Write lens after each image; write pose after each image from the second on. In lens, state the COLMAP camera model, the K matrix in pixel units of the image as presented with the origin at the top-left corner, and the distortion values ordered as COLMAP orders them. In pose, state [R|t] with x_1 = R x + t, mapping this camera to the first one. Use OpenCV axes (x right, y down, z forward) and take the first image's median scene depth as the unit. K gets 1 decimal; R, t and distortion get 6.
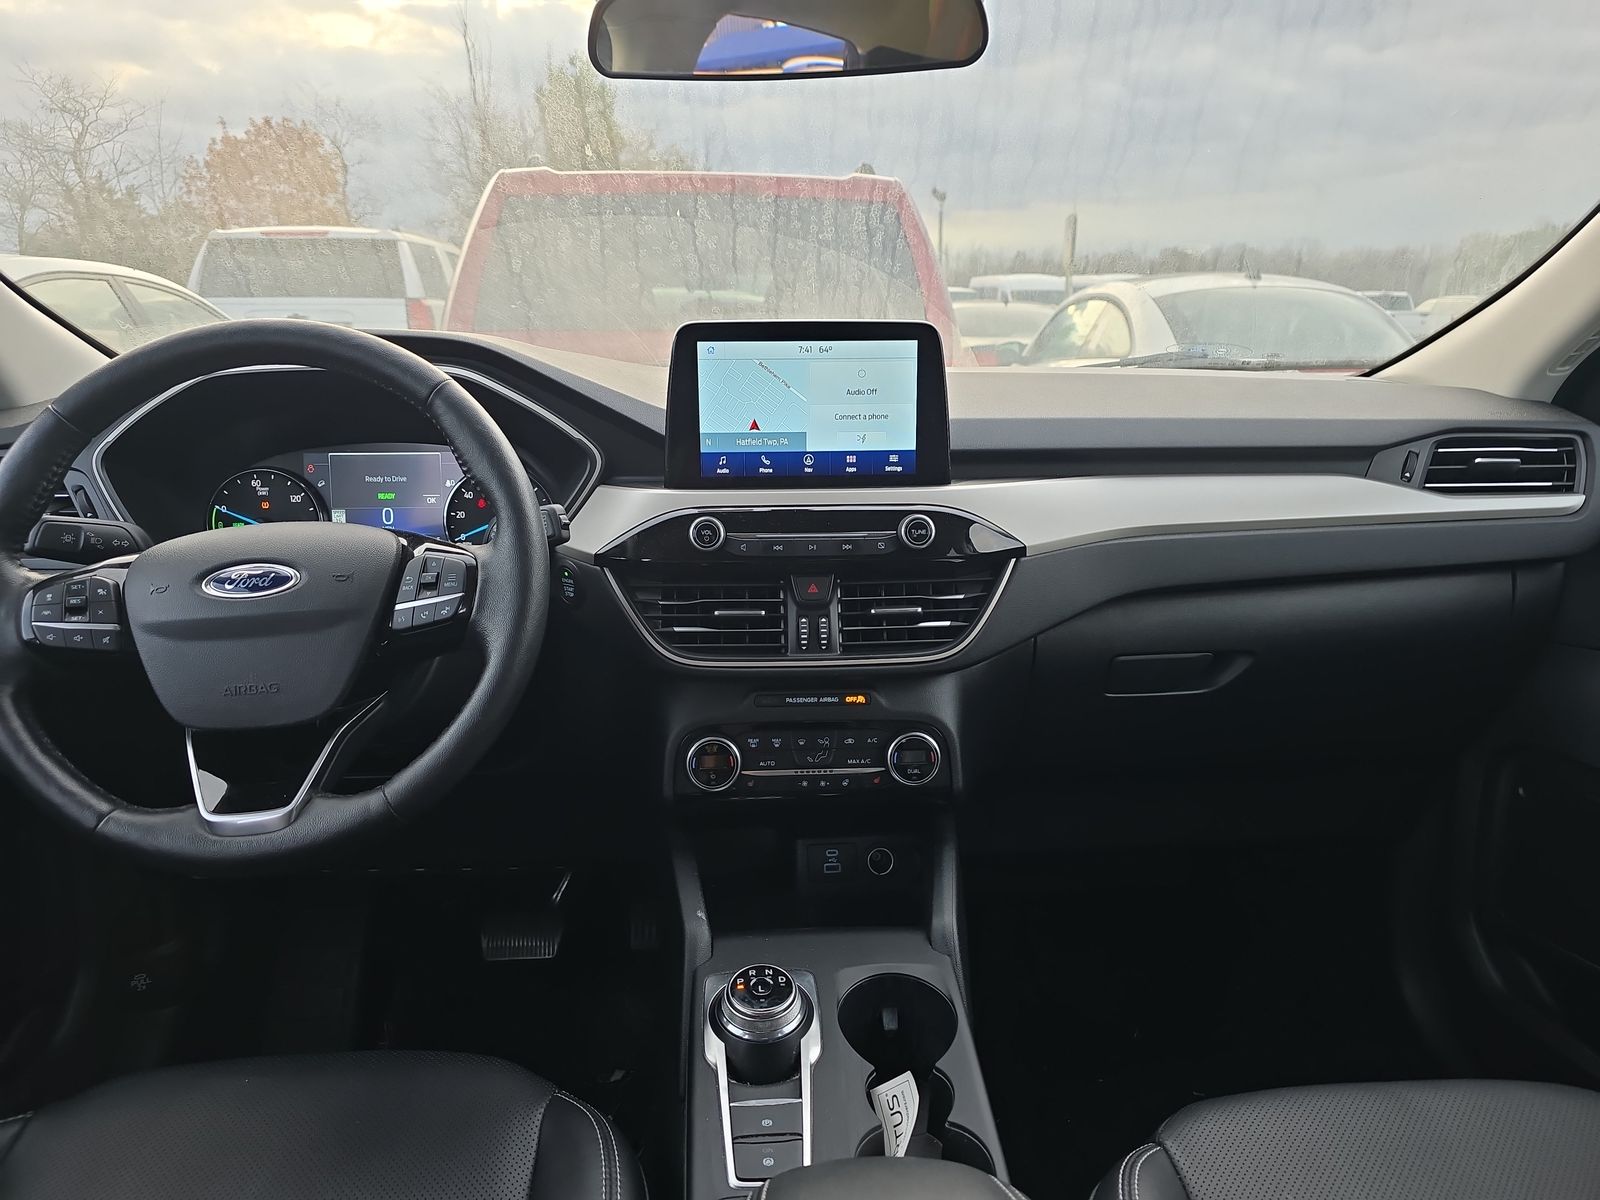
lens RADIAL K [[1065.6, 0, 800.0], [0, 1065.6, 600.0], [0, 0, 1]] dist [0.055542, -0.066683]
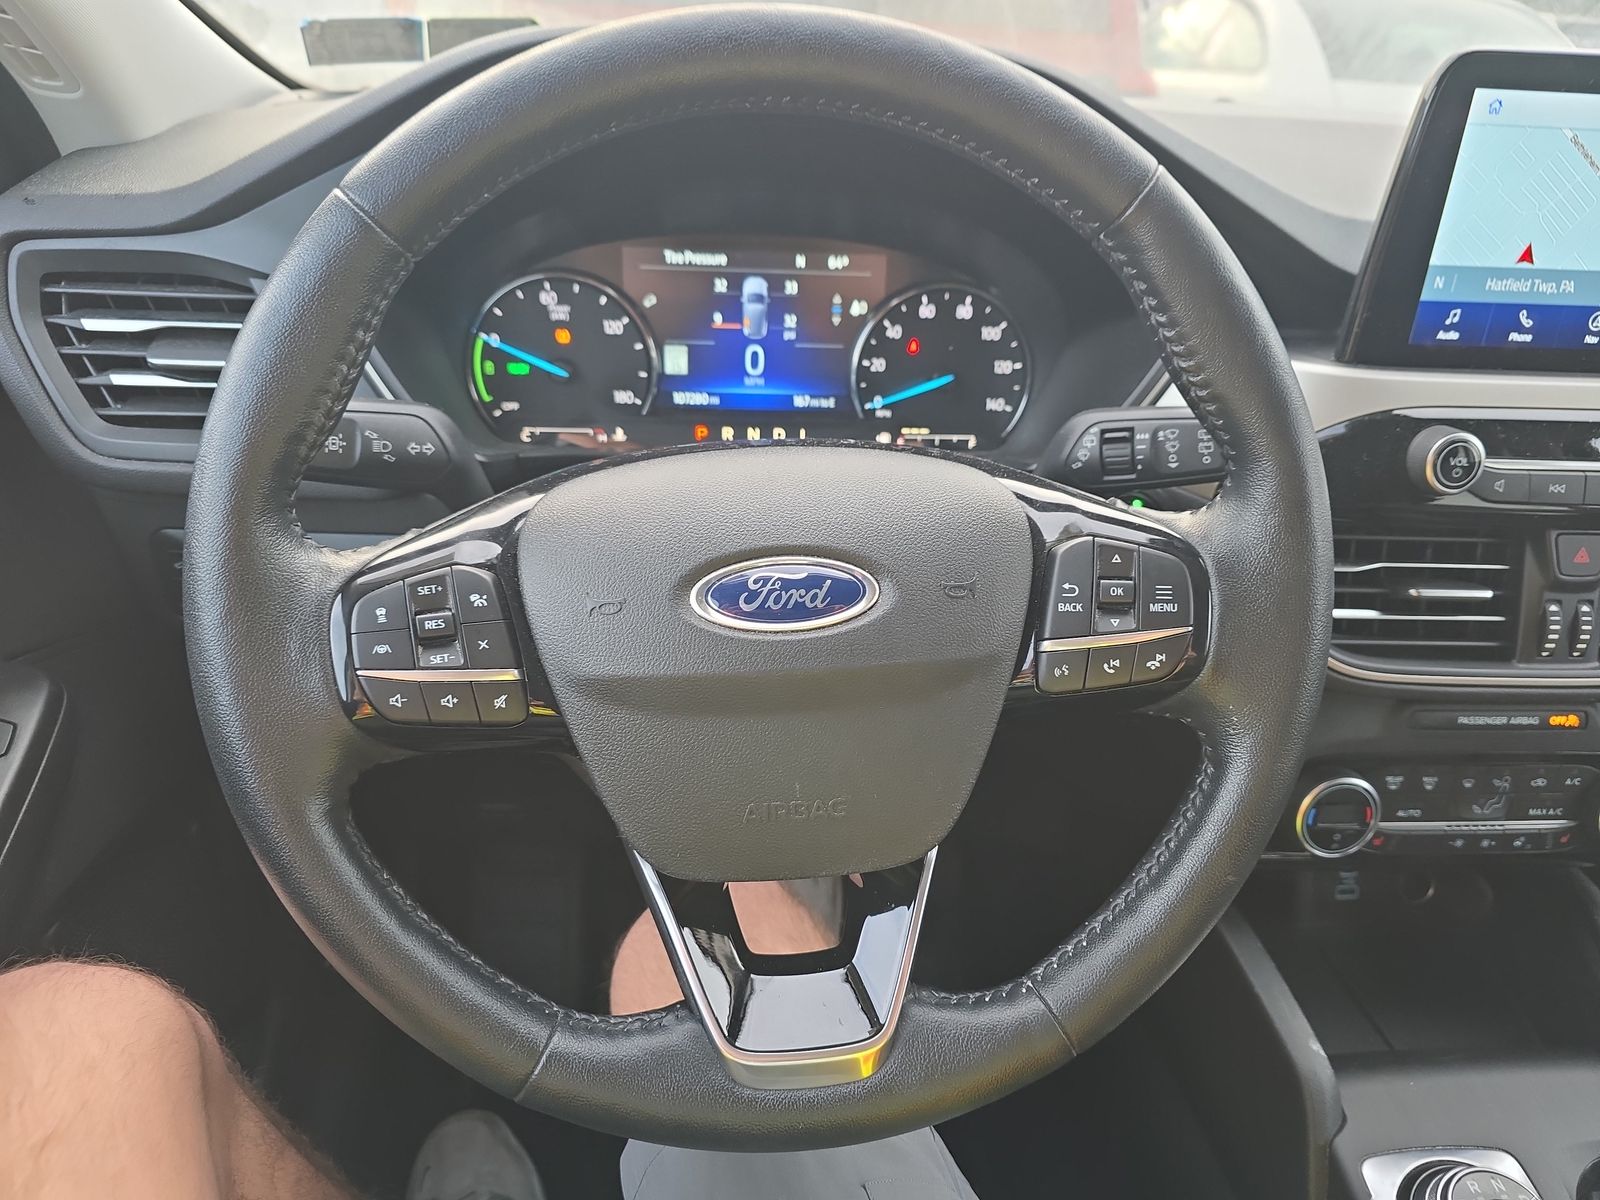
lens RADIAL K [[1117.2, 0, 800.0], [0, 1117.2, 600.0], [0, 0, 1]] dist [-0.003415, -0.004738]
pose [[0.998907, 0.039506, 0.024984, -0.425525], [-0.044332, 0.970152, 0.238411, -0.112694], [-0.014819, -0.239258, 0.970843, 0.415696]]
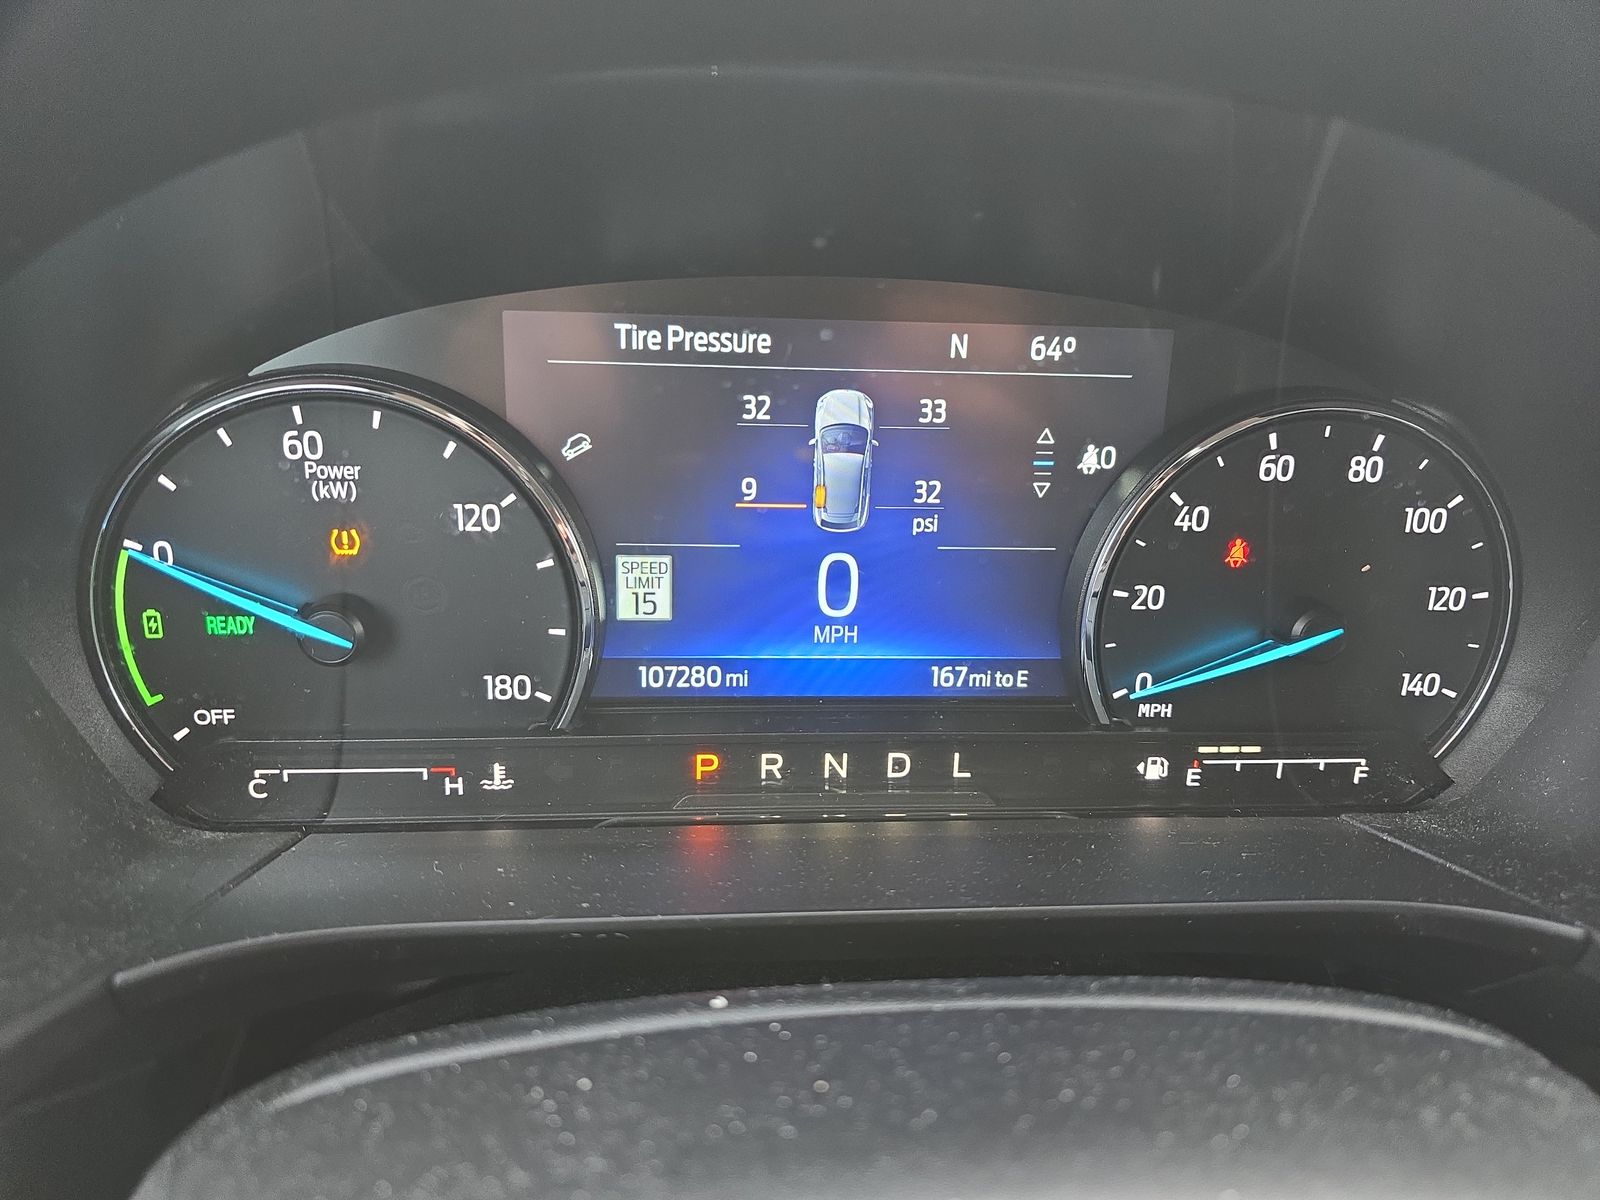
lens RADIAL K [[1079.5, 0, 797.0], [0, 1079.5, 551.8], [0, 0, 1]] dist [-0.034322, -0.001720]
pose [[0.998423, 0.033035, 0.045393, -0.466368], [-0.039407, 0.988272, 0.147533, -0.139139], [-0.039986, -0.149089, 0.988015, 0.874896]]
